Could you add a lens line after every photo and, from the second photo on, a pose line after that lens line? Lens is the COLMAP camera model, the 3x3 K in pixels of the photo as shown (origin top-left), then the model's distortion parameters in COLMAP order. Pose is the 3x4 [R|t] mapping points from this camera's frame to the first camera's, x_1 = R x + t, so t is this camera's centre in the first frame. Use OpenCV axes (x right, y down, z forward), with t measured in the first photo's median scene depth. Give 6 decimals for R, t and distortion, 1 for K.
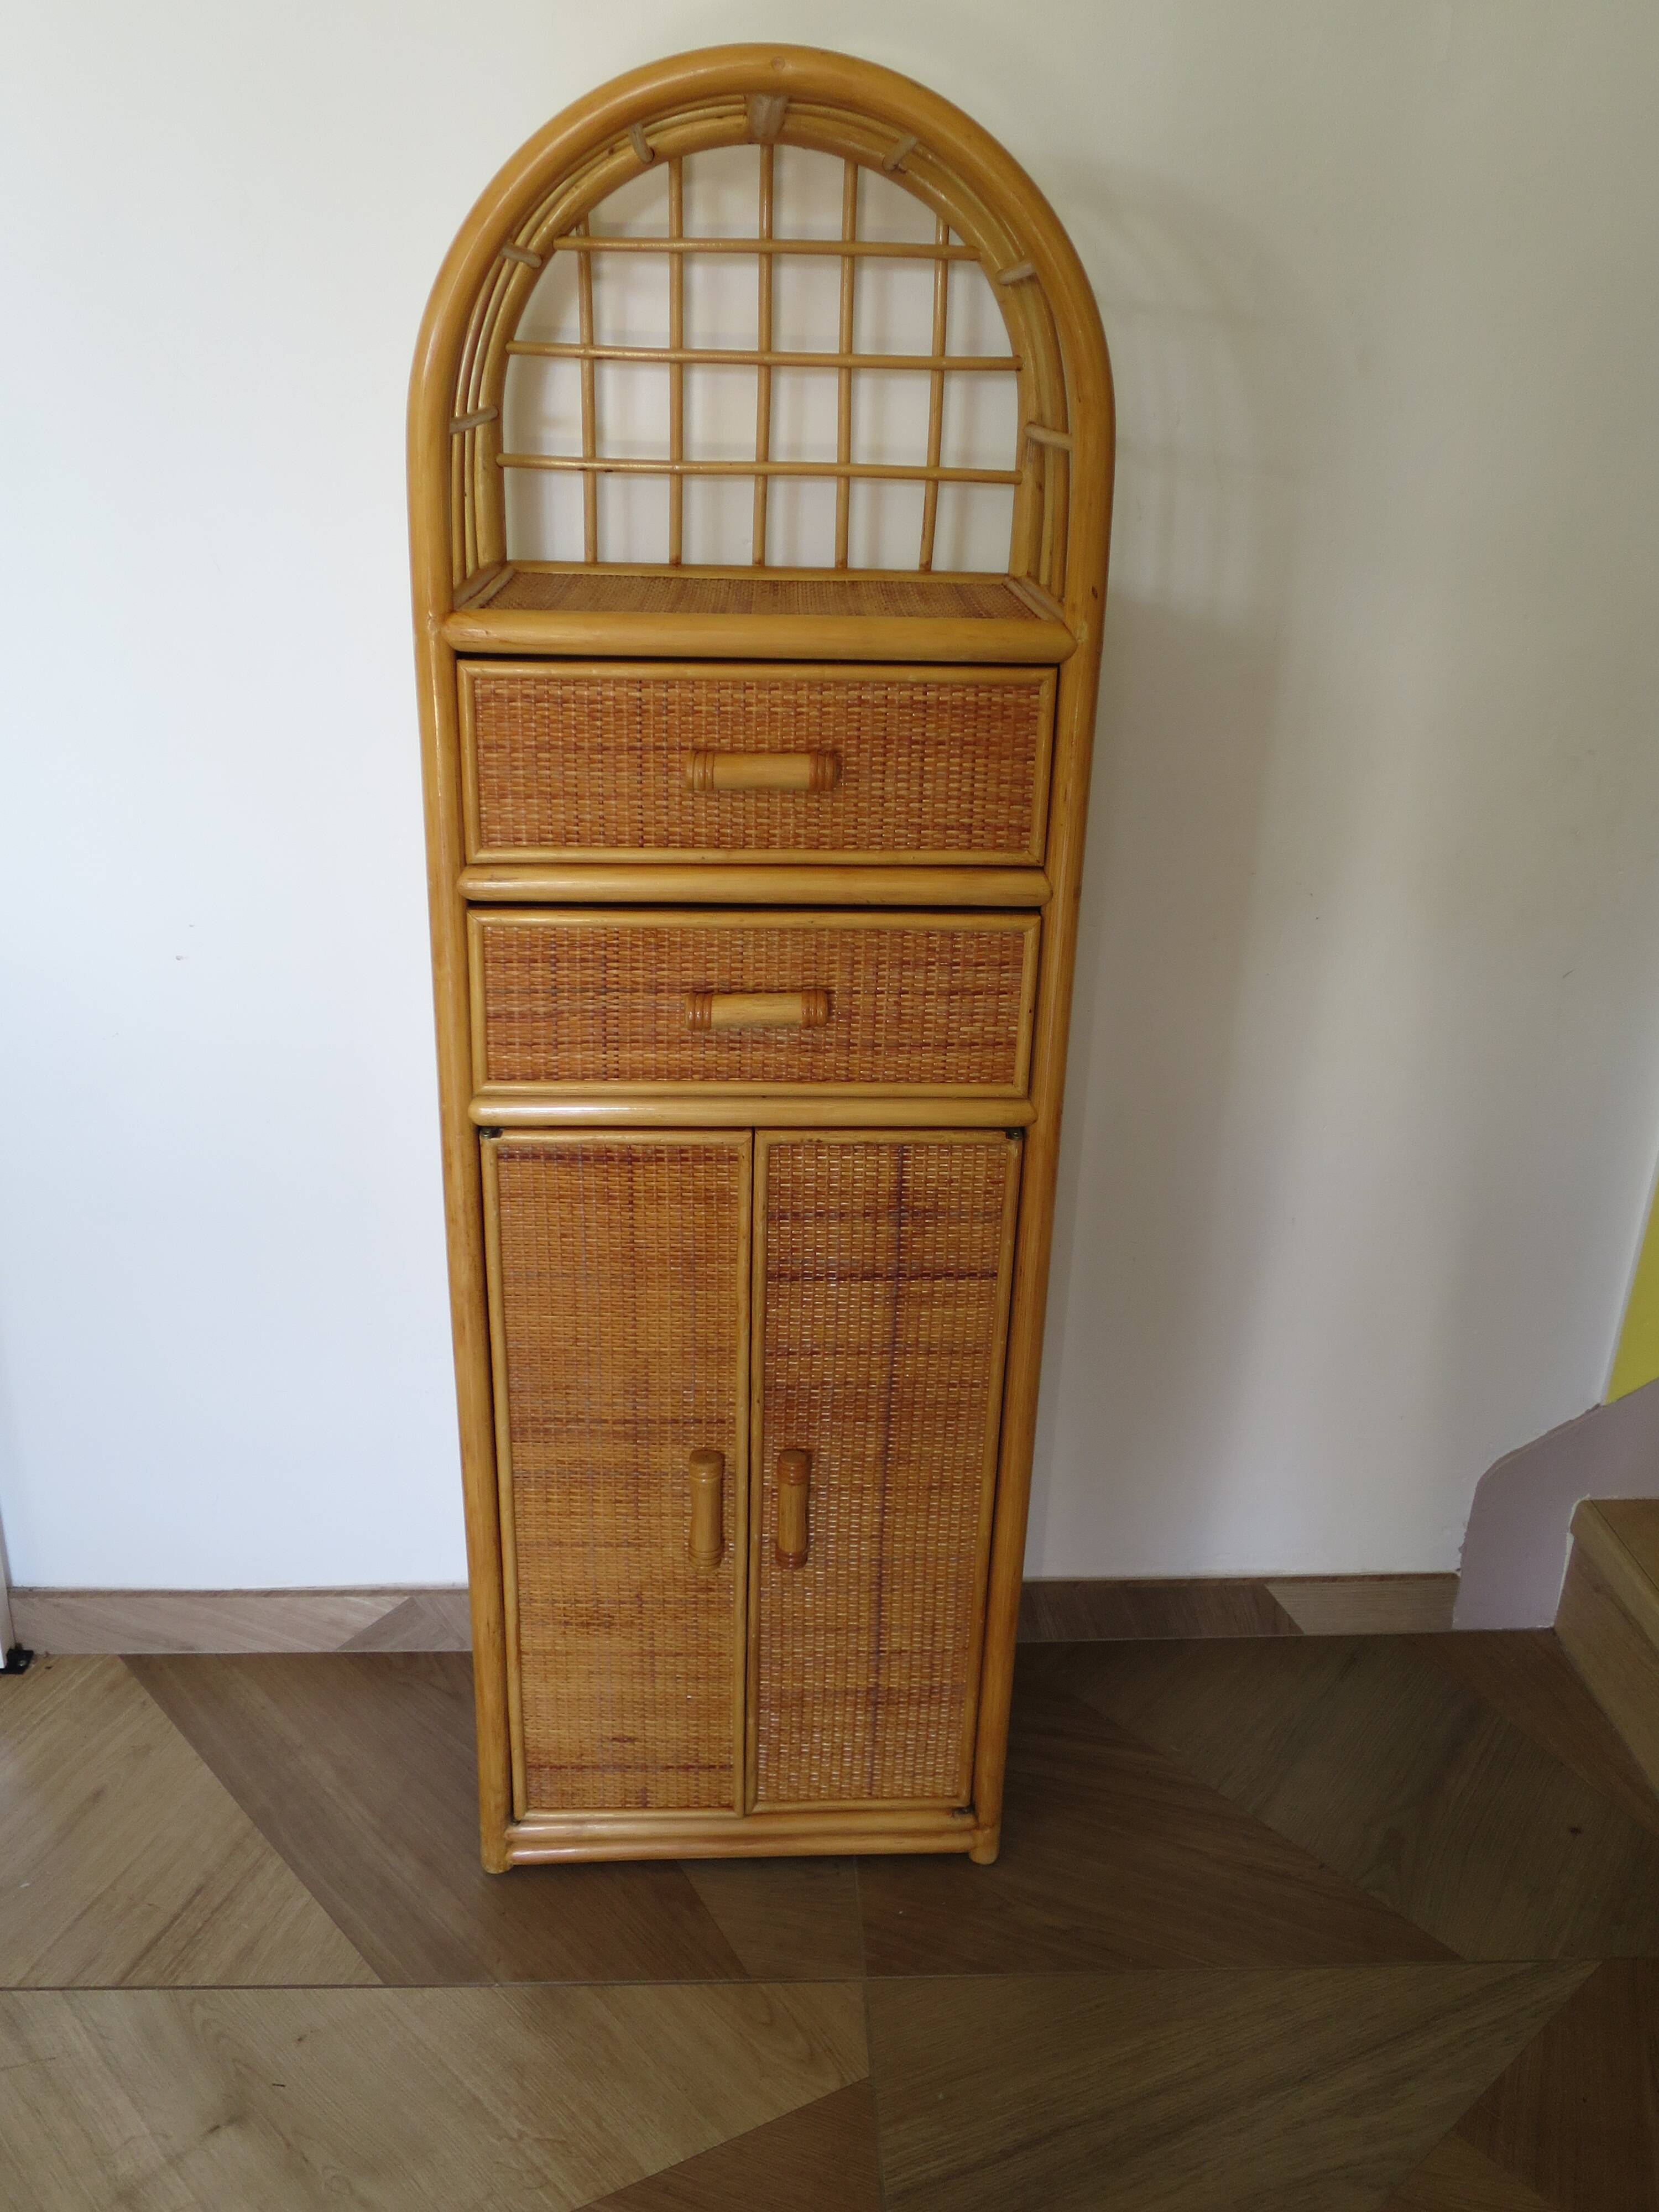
lens RADIAL K [[1851.0, 0, 833.0], [0, 1851.0, 1112.4], [0, 0, 1]] dist [-0.034690, 0.018722]
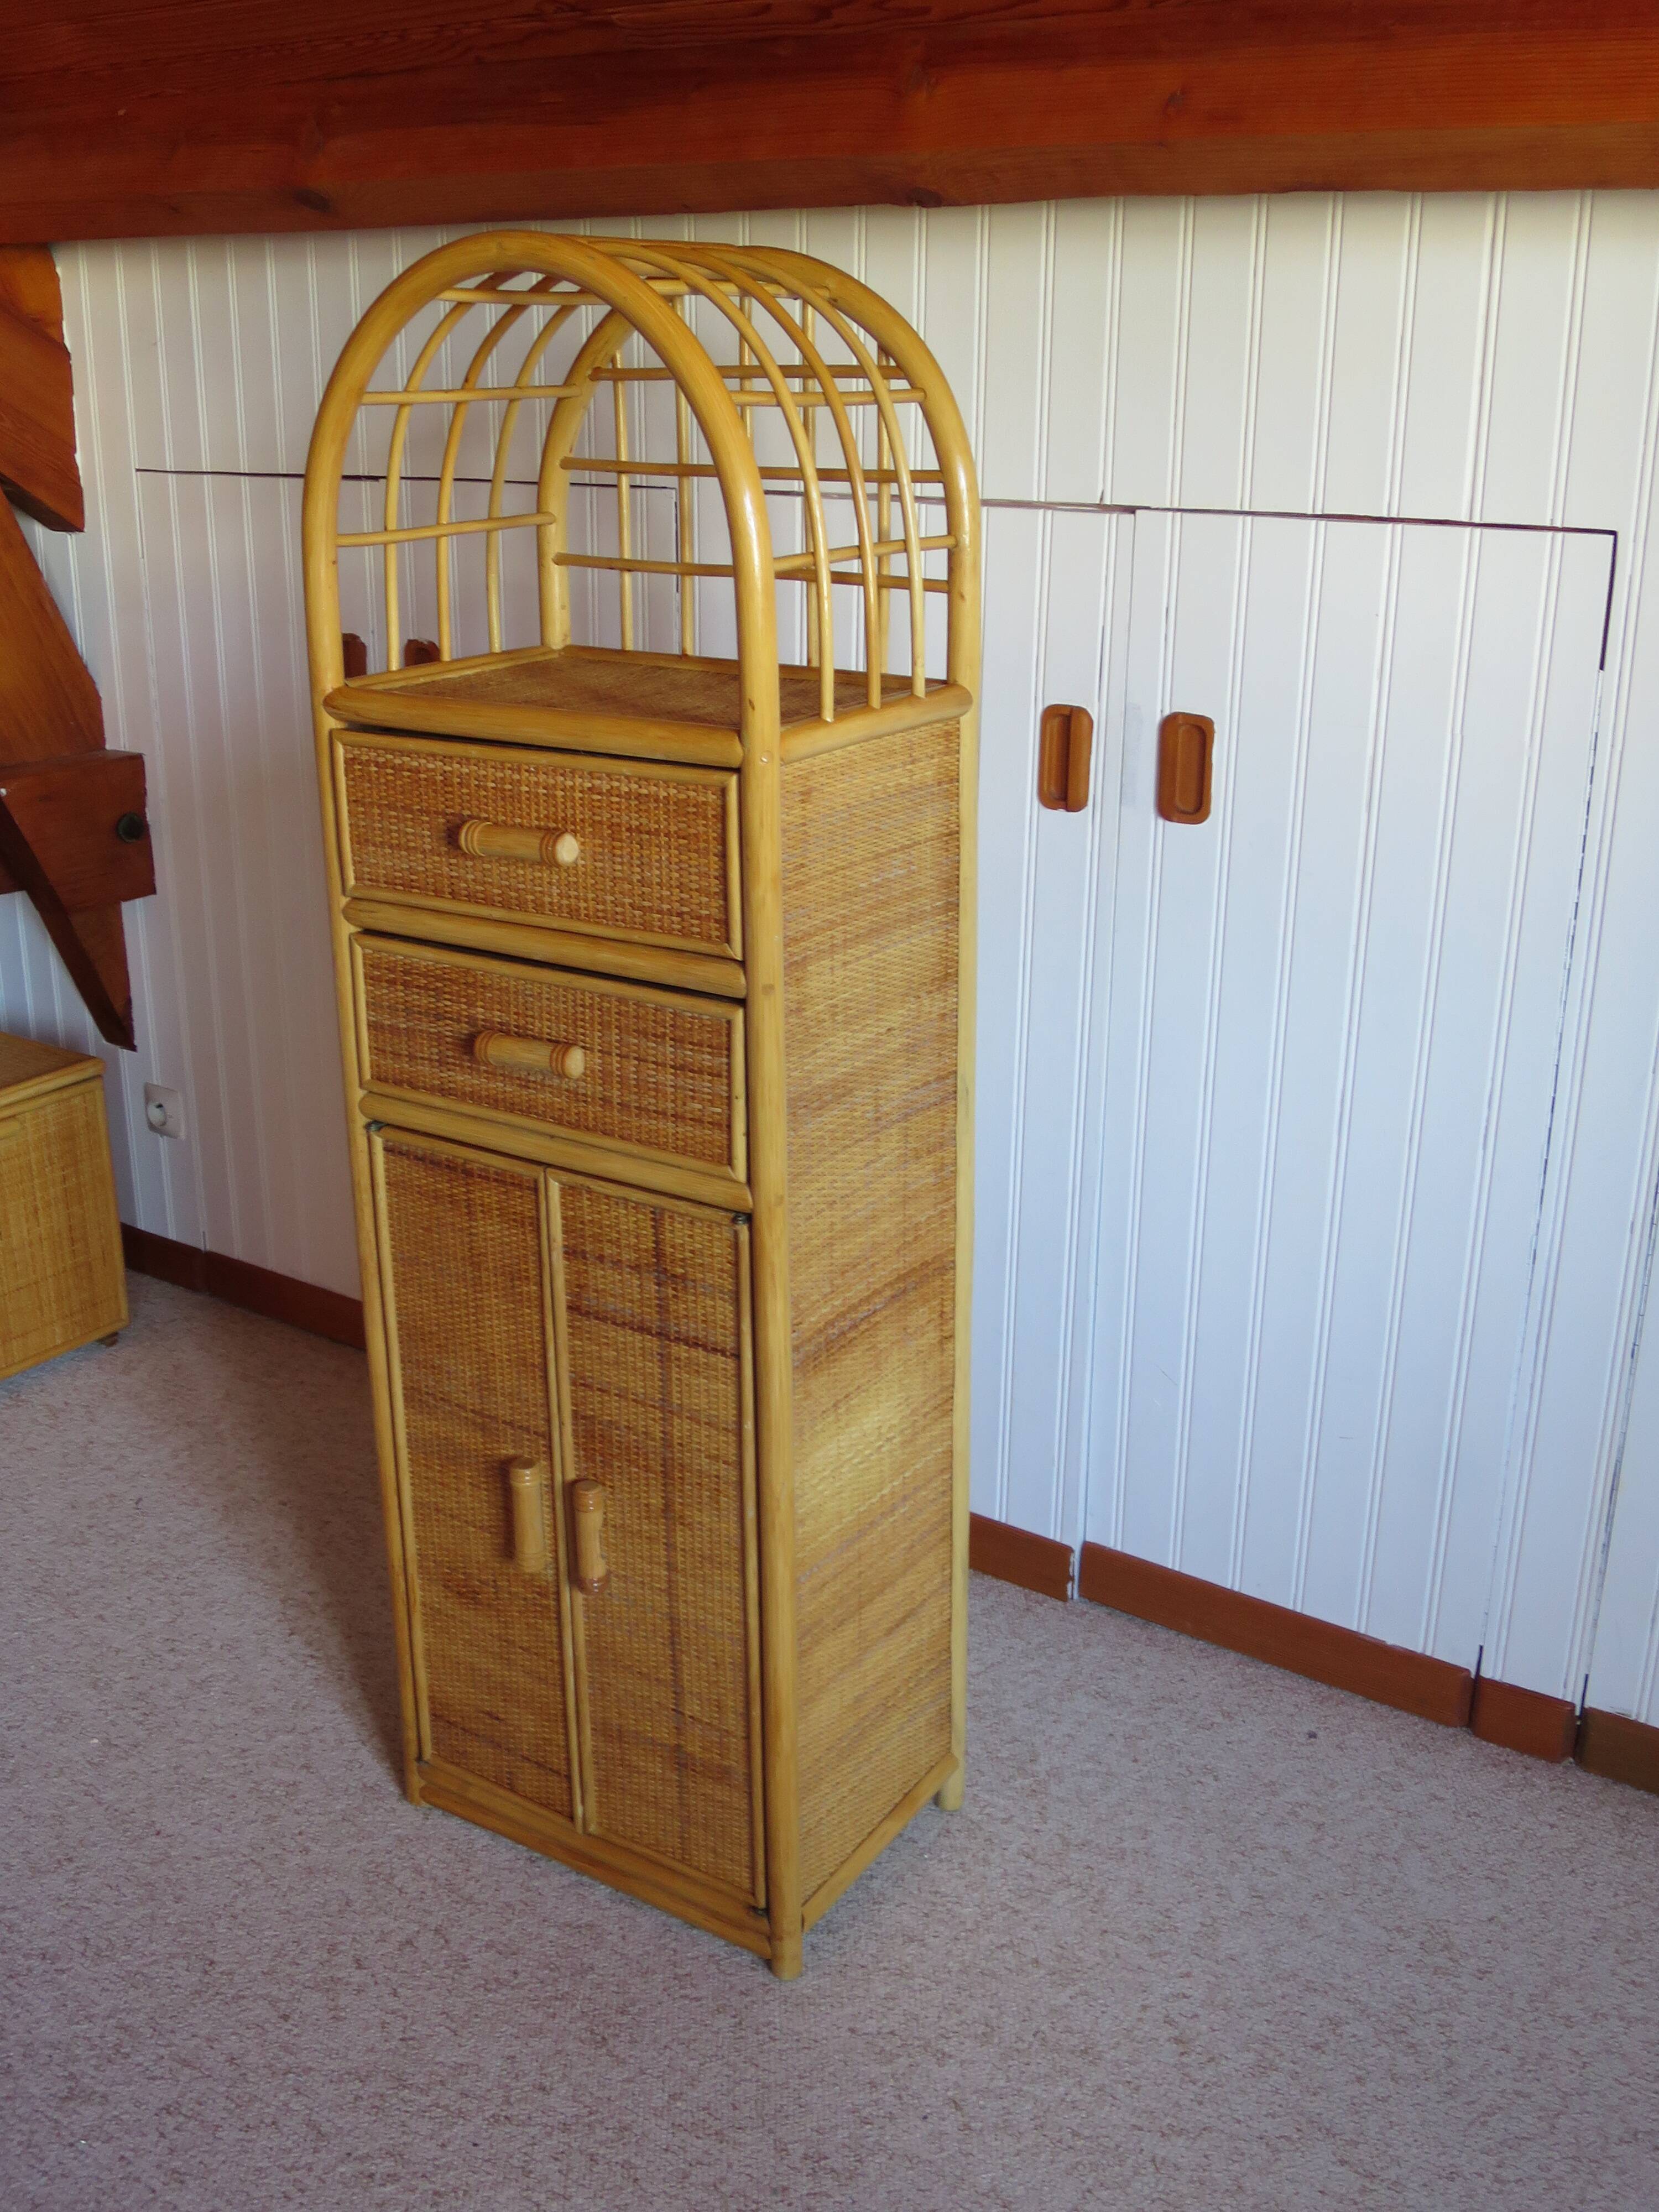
lens RADIAL K [[2145.5, 0, 835.2], [0, 2145.5, 1108.4], [0, 0, 1]] dist [-0.051560, 0.000000]
pose [[0.802337, 0.168544, -0.572580, 0.793440], [-0.201929, 0.979386, 0.005335, -0.063774], [0.561676, 0.111340, 0.819832, 0.050300]]
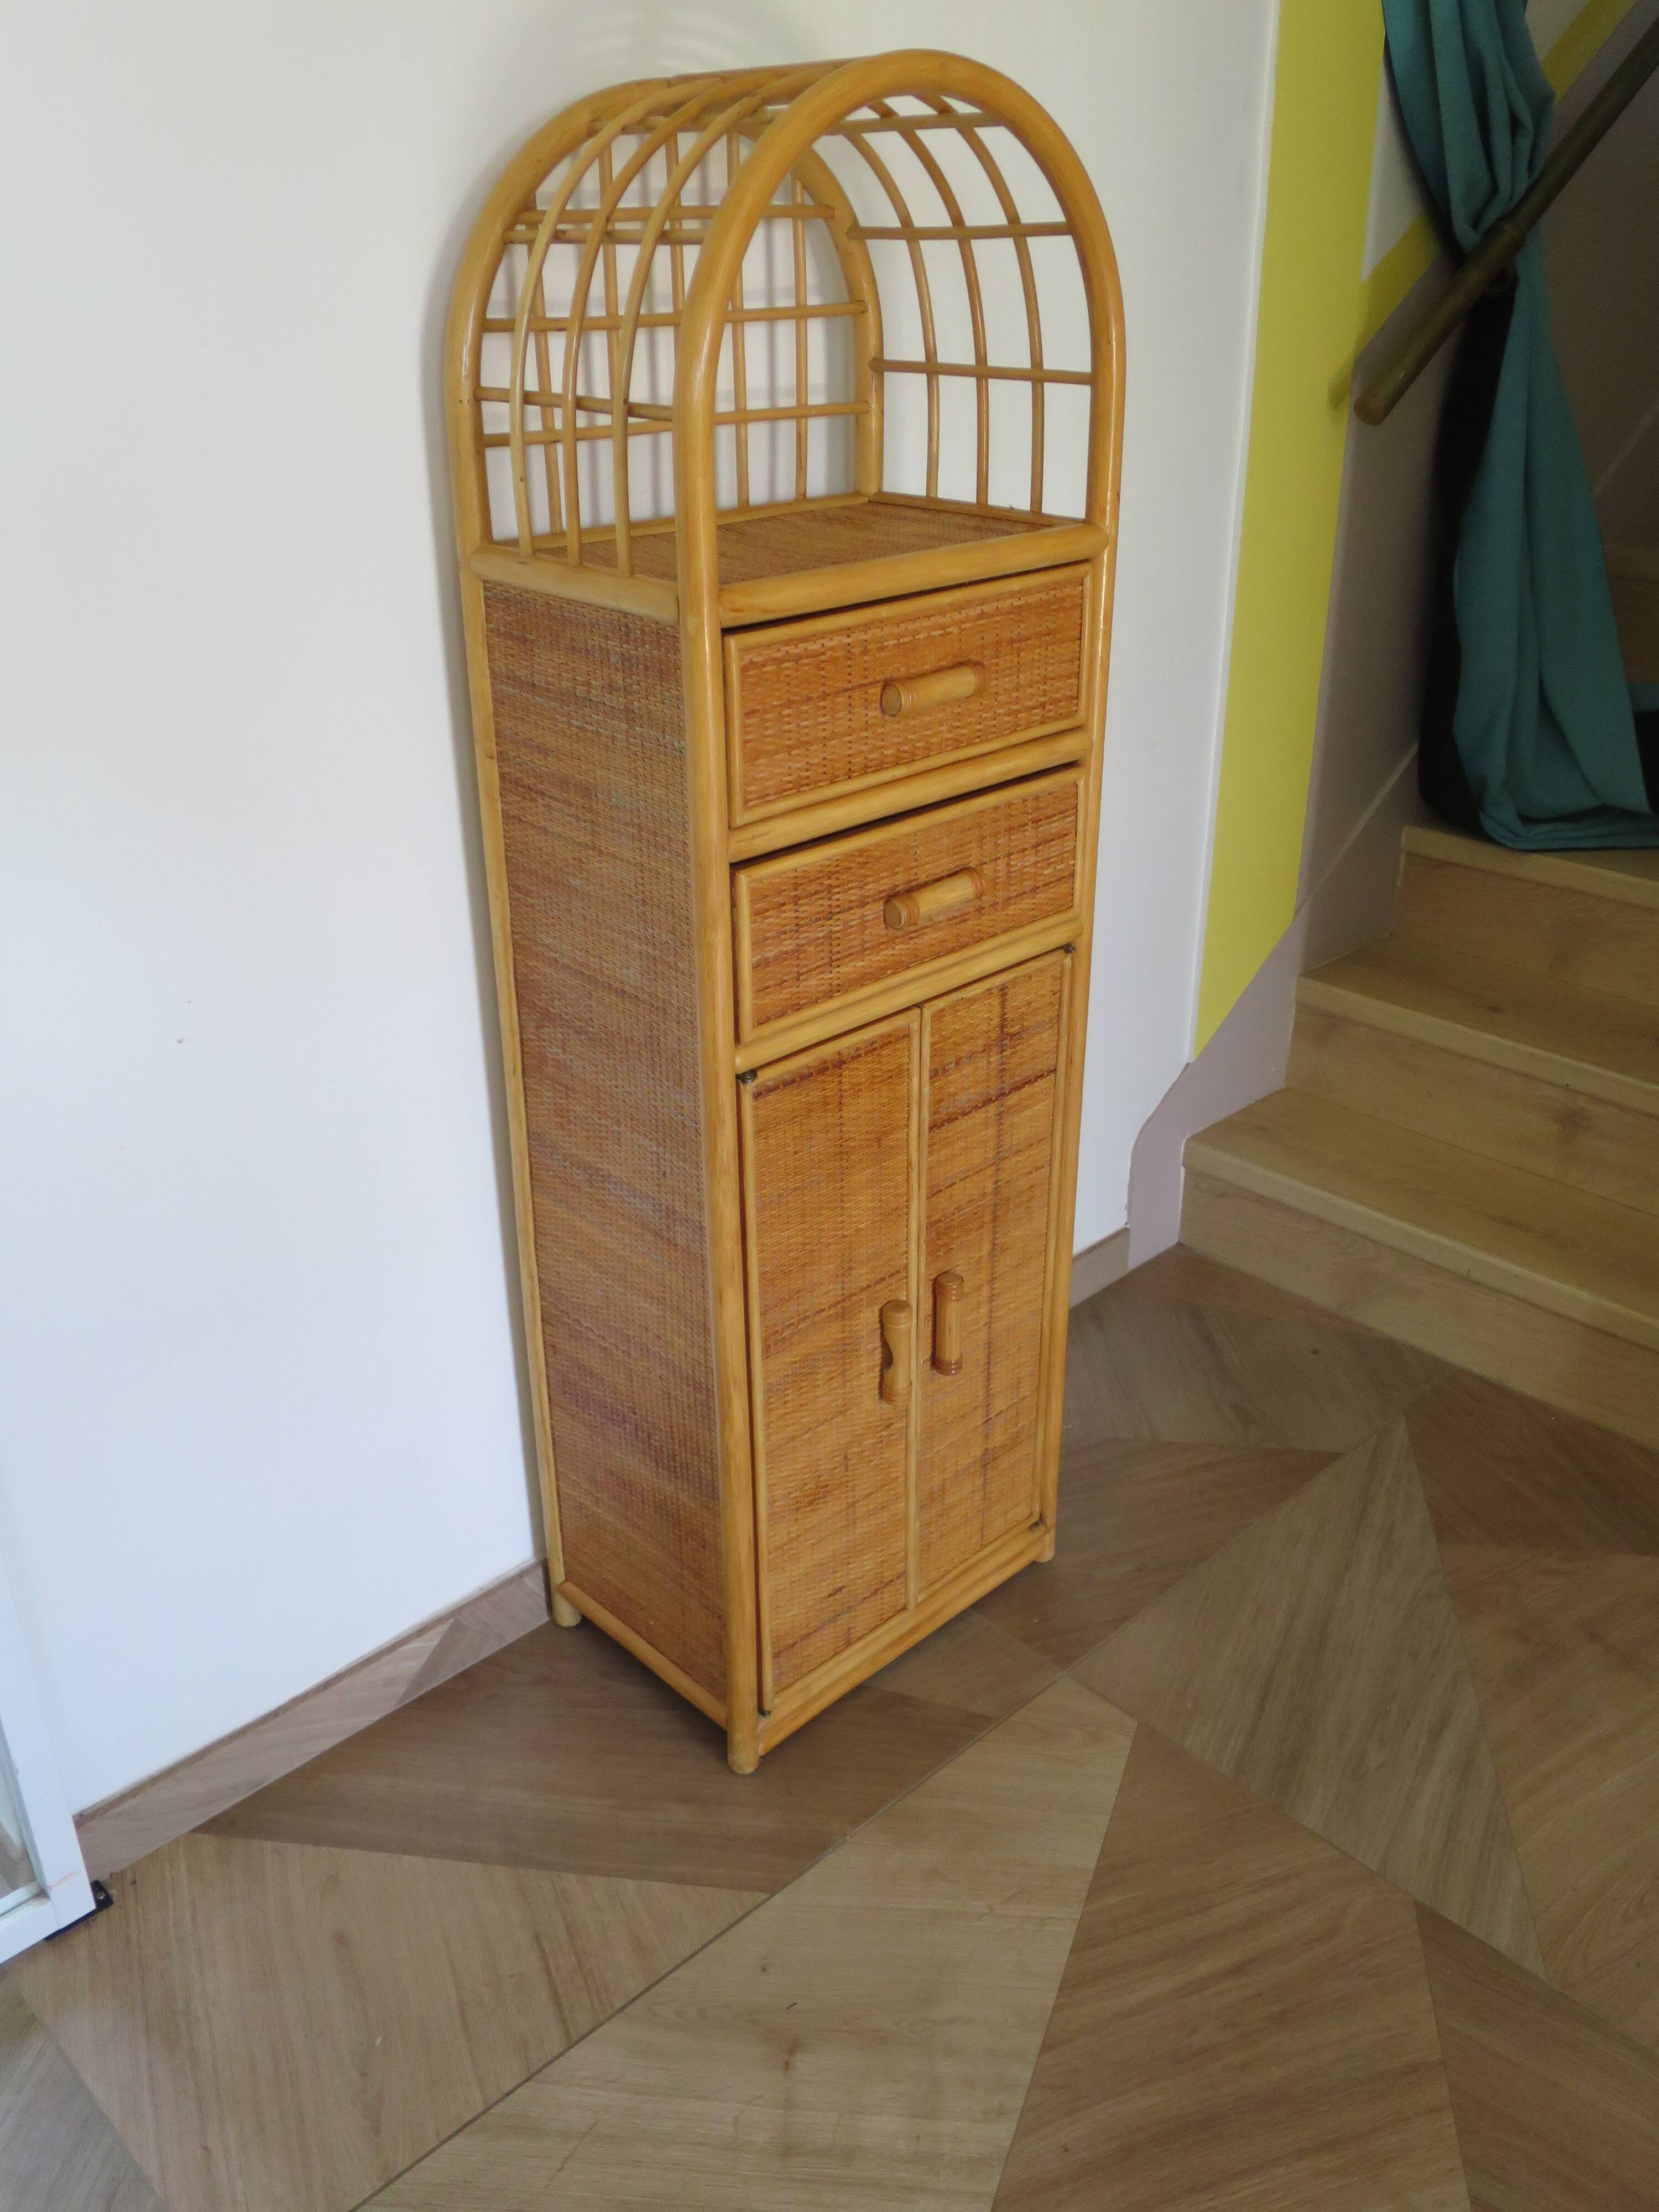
lens RADIAL K [[1851.0, 0, 836.4], [0, 1851.0, 1108.3], [0, 0, 1]] dist [-0.034690, 0.018722]
pose [[0.756404, -0.316624, 0.572366, -0.734428], [0.277613, 0.947714, 0.157384, -0.120958], [-0.592270, 0.039850, 0.804753, 0.111877]]
